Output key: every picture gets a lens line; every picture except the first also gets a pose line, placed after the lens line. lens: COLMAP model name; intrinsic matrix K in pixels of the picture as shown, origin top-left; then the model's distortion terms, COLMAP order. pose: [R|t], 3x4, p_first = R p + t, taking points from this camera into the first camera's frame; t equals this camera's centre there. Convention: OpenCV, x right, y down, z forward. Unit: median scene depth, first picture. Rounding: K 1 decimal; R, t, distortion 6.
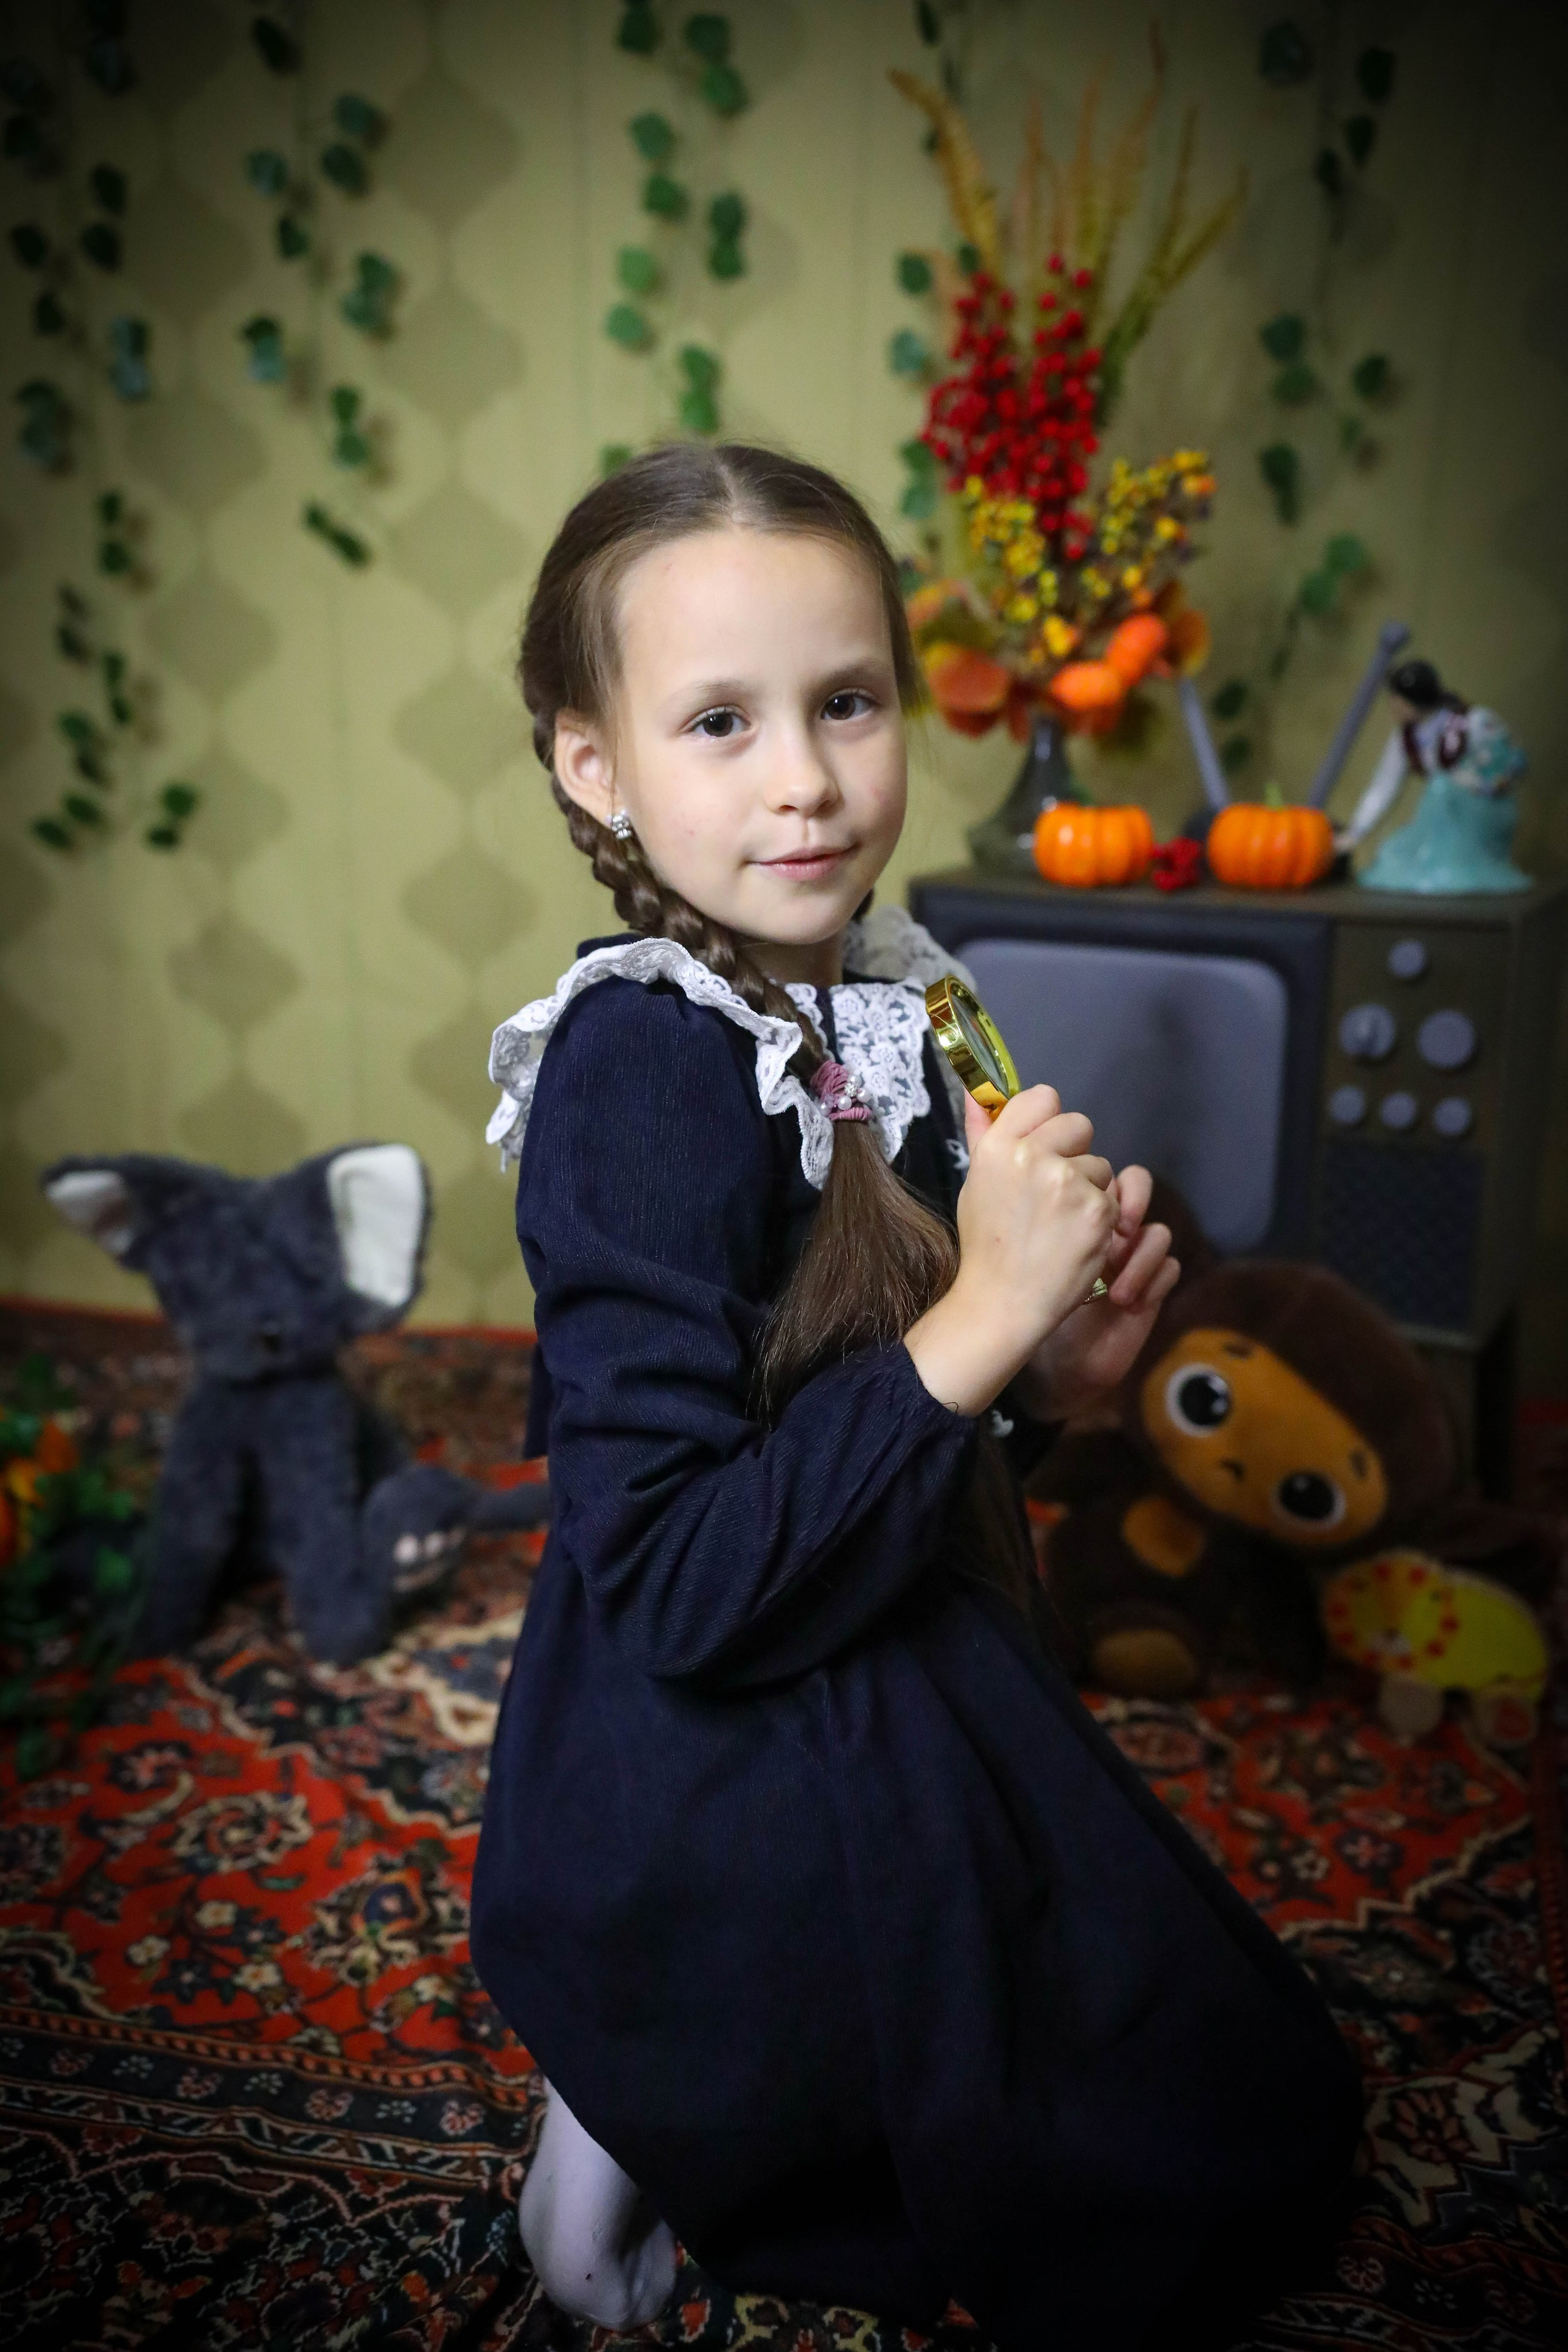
lens RADIAL K [[2112.6, 0, 790.8], [0, 2112.6, 1167.6], [0, 0, 1]] dist [0.050263, 0.149382]
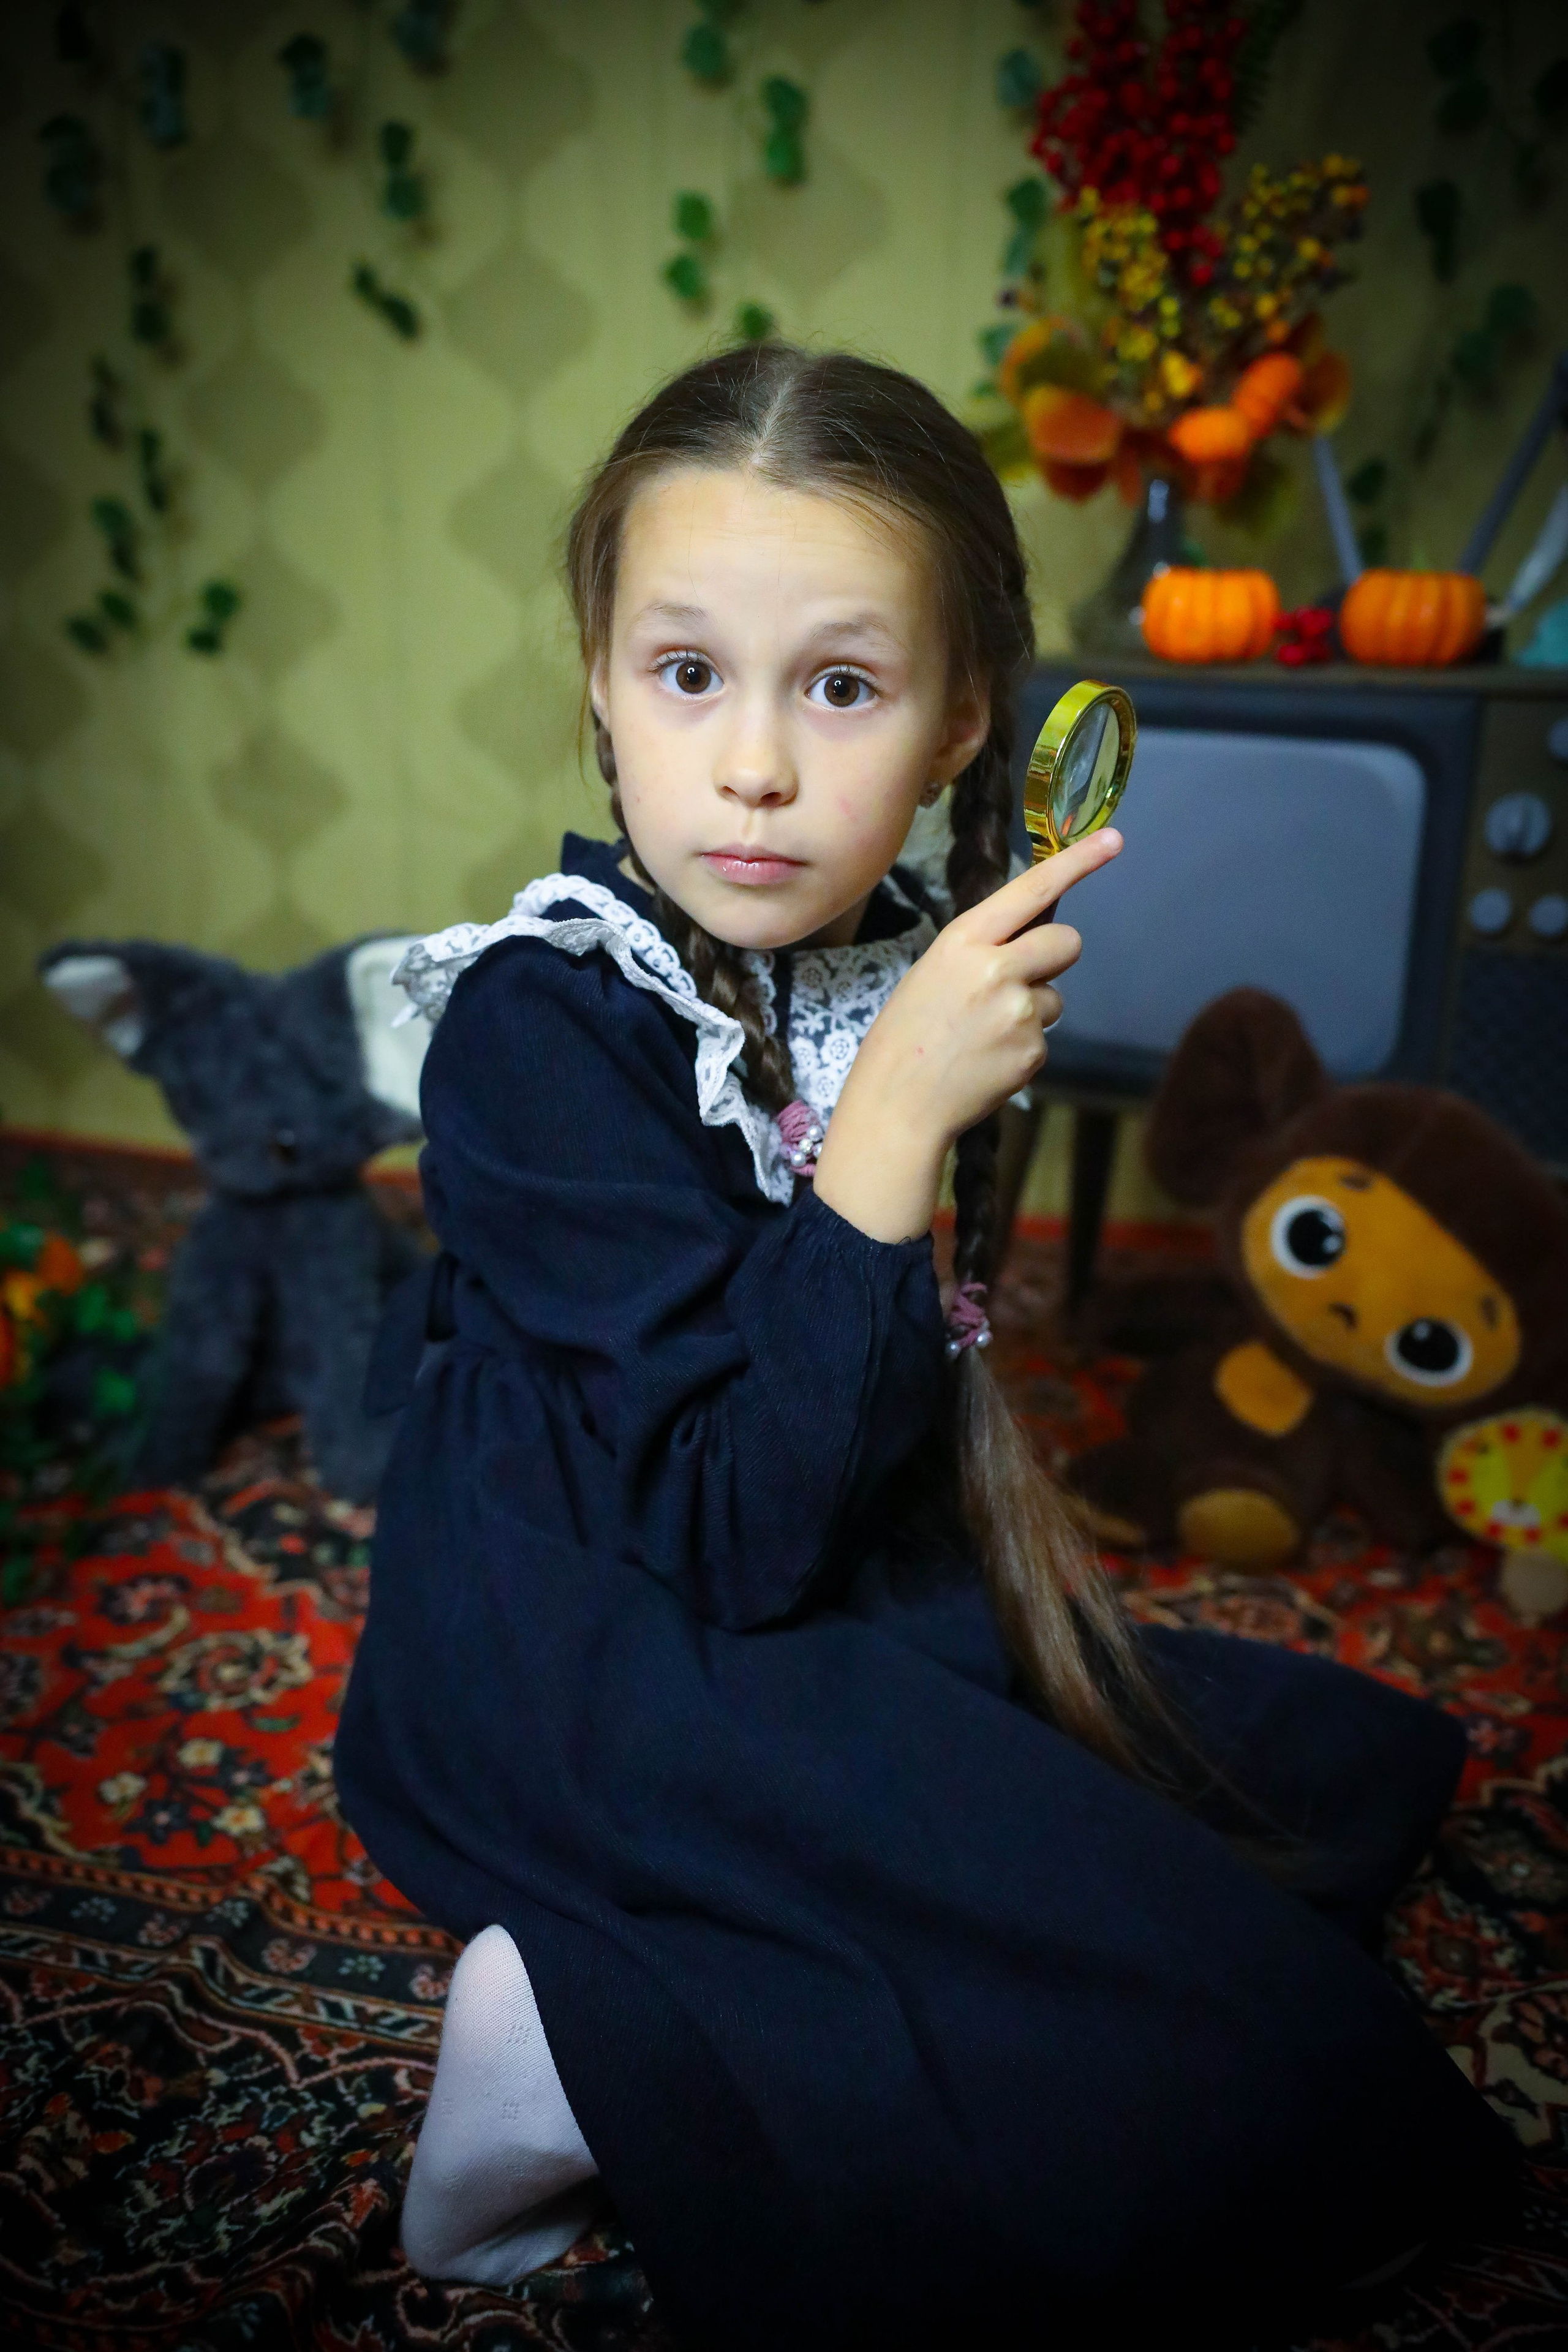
lens RADIAL K [[2112.6, 0, 789.8], [0, 2112.6, 1174.4], [0, 0, 1]] dist [0.050263, 0.149382]
pose [[0.998774, 0.024342, -0.043093, 0.011399], [-0.022531, 0.998863, 0.042010, 0.047515], [0.044067, -0.040988, 0.998187, 0.094502]]
